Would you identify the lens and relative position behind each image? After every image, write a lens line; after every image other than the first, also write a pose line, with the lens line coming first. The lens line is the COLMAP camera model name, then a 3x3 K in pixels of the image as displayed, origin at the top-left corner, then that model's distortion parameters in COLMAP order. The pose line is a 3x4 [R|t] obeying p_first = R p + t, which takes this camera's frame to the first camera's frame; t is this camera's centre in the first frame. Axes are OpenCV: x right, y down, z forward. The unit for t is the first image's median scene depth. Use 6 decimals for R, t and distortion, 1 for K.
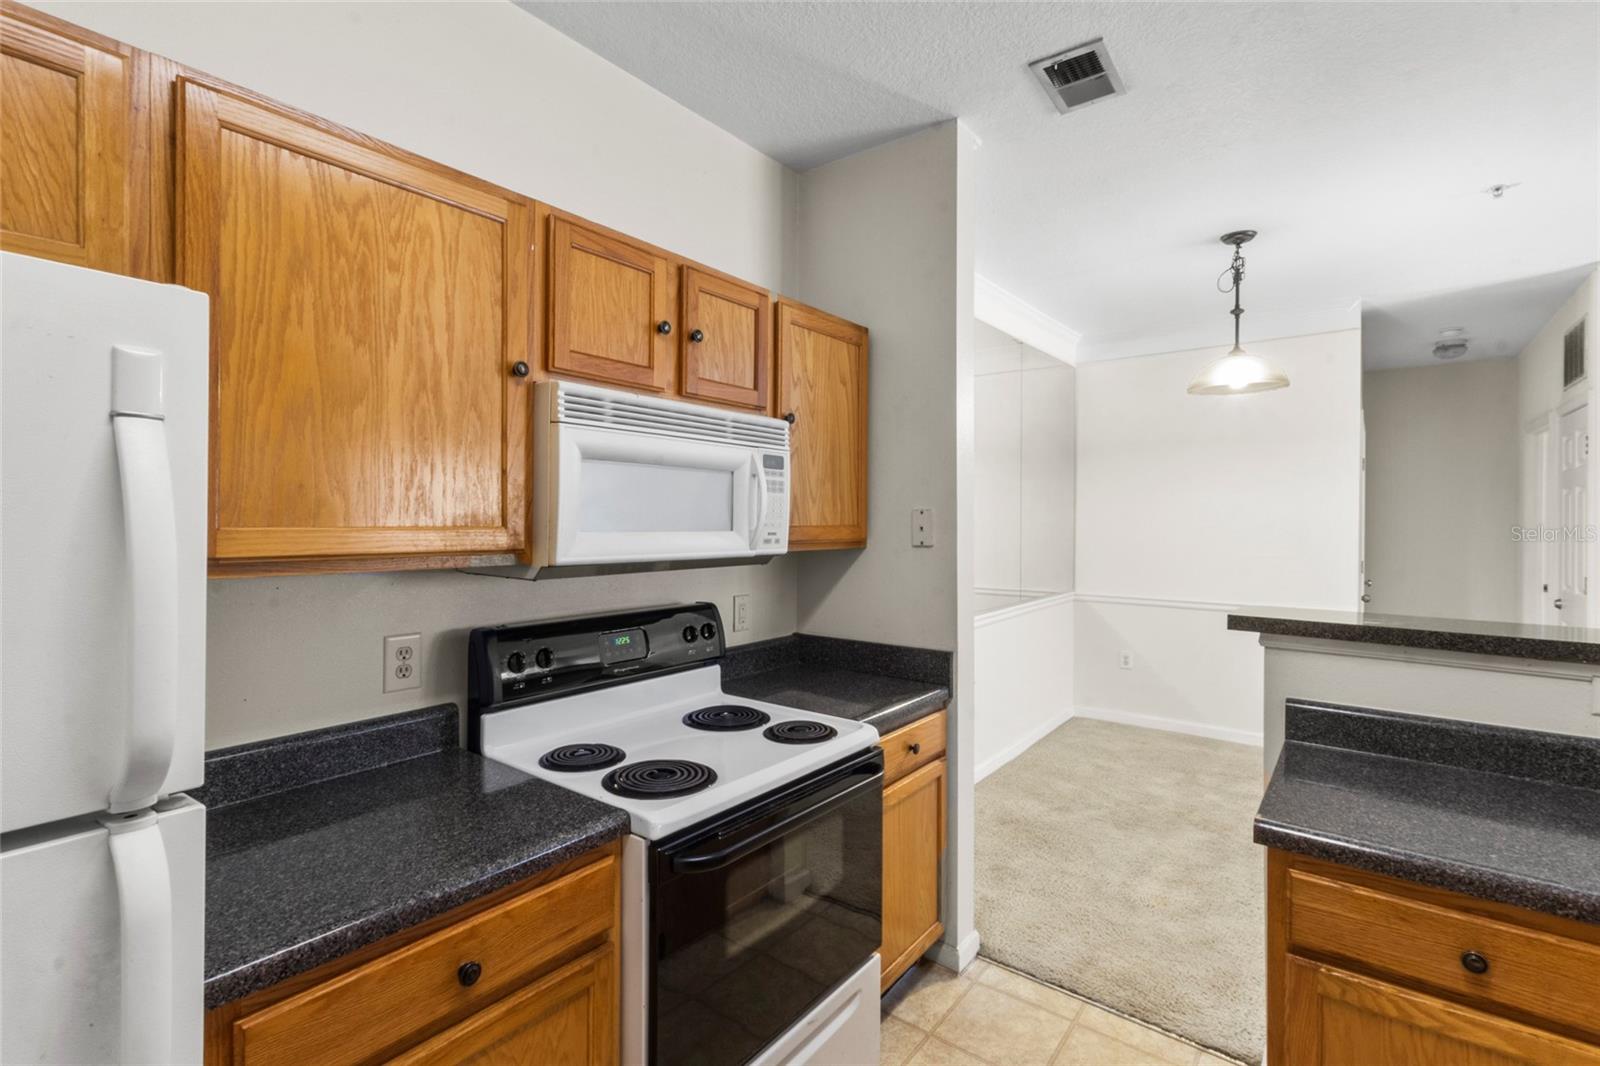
lens RADIAL K [[733.8, 0, 798.2], [0, 733.8, 525.7], [0, 0, 1]] dist [-0.001432, 0.000086]
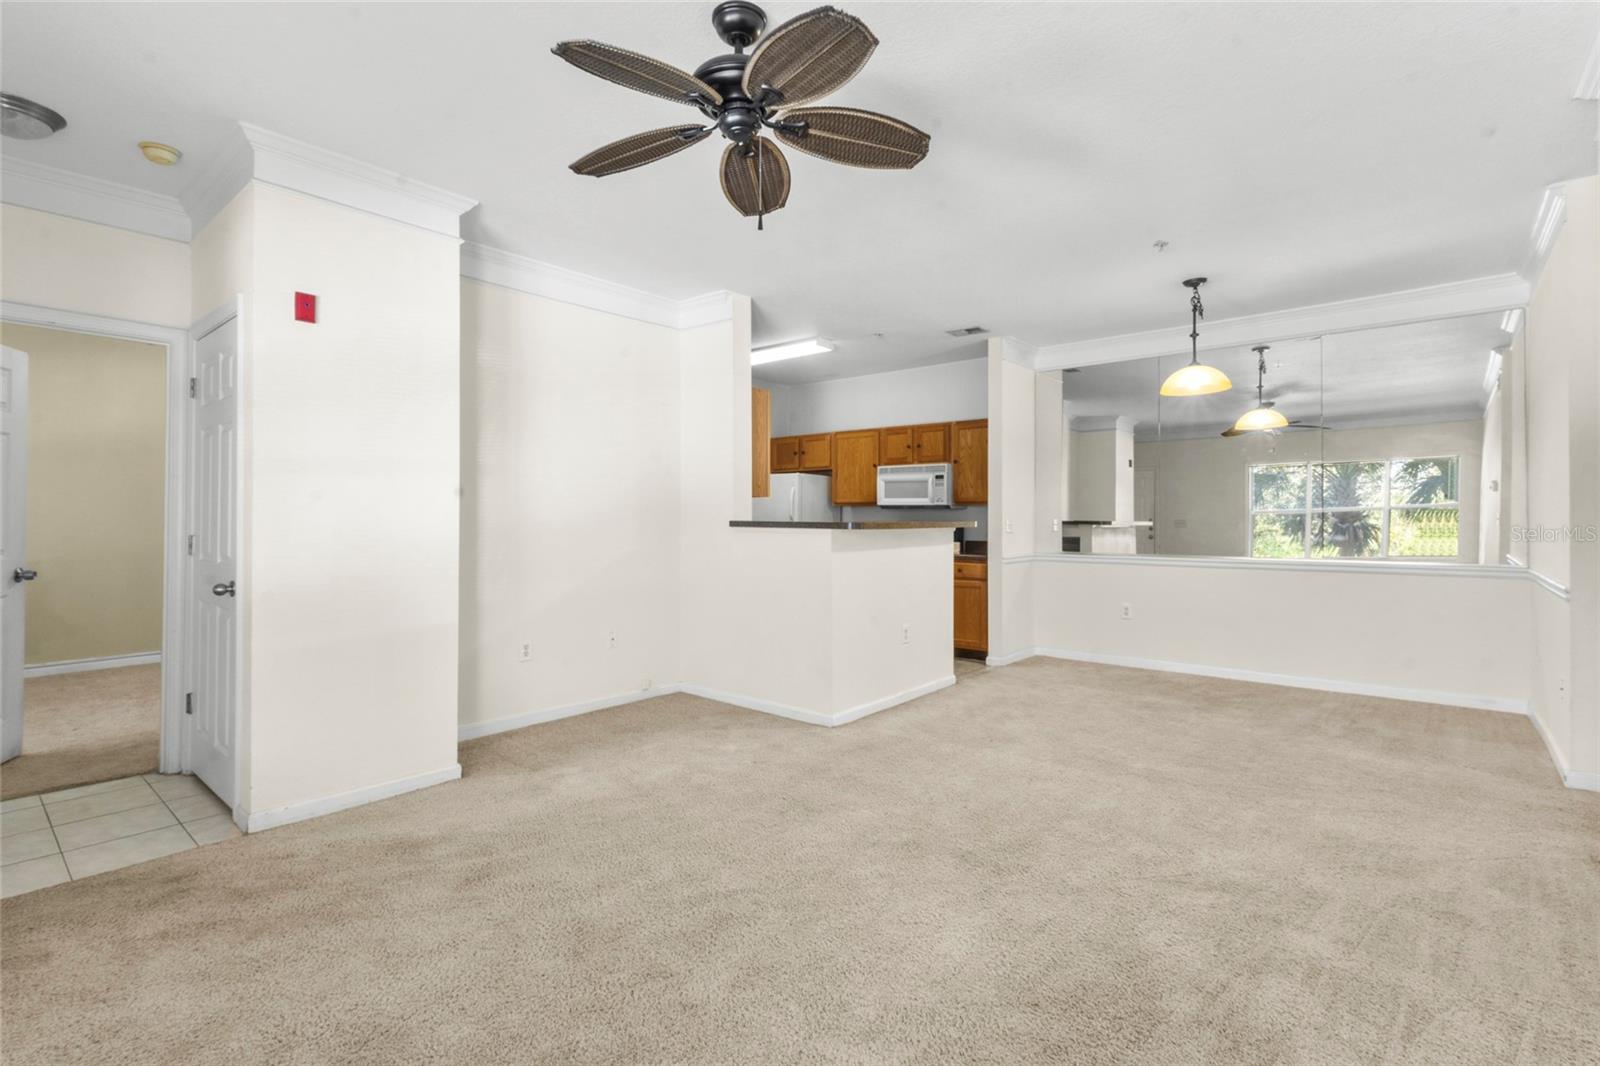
lens RADIAL K [[733.8, 0, 798.2], [0, 733.8, 525.7], [0, 0, 1]] dist [-0.001432, 0.000086]
pose [[-0.035425, 0.008547, -0.999336, 3.381217], [-0.009437, 0.999916, 0.008886, 0.113041], [0.999328, 0.009746, -0.035341, 0.491816]]
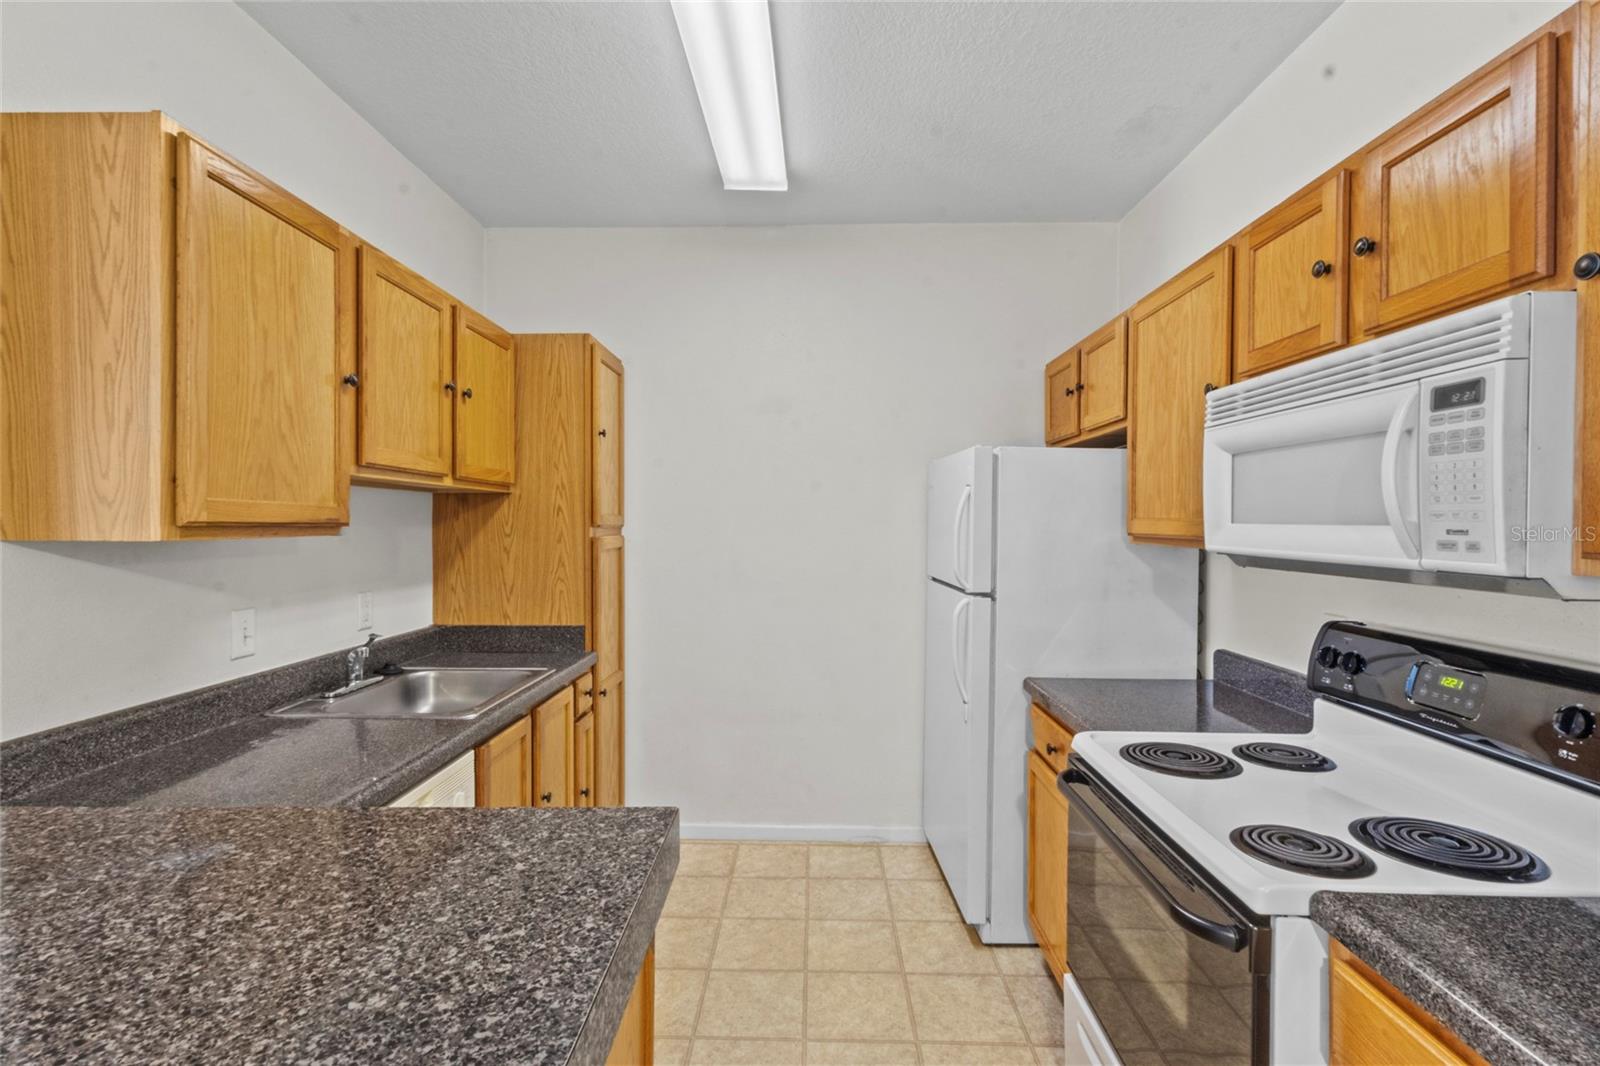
lens RADIAL K [[733.8, 0, 798.2], [0, 733.8, 525.7], [0, 0, 1]] dist [-0.001432, 0.000086]
pose [[-0.800024, -0.001616, -0.599966, 0.668079], [-0.006501, 0.999961, 0.005975, 0.006383], [0.599933, 0.008680, -0.800003, 1.161833]]
